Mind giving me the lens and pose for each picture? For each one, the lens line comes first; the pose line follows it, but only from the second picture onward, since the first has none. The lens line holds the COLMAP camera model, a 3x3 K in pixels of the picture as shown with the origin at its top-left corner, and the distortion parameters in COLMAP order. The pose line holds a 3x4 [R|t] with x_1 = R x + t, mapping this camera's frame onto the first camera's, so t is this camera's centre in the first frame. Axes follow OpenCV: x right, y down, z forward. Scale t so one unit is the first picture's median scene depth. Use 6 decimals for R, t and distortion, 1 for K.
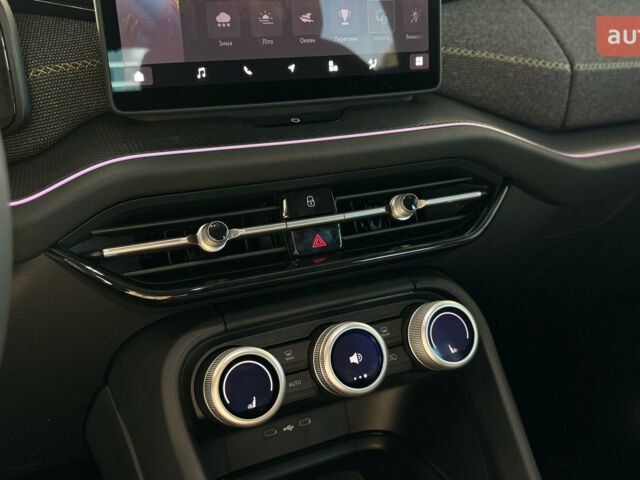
lens RADIAL K [[650.9, 0, 320.0], [0, 650.9, 240.0], [0, 0, 1]] dist [-0.008098, -0.015287]
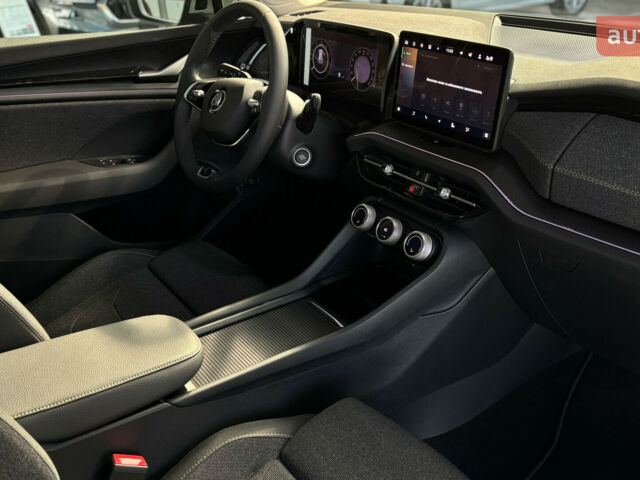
lens RADIAL K [[650.9, 0, 320.0], [0, 650.9, 240.0], [0, 0, 1]] dist [-0.008098, -0.015287]
pose [[0.181630, 0.394102, -0.900941, 2.085263], [-0.411171, 0.862684, 0.294475, -0.386279], [0.893280, 0.316955, 0.318733, -0.024007]]
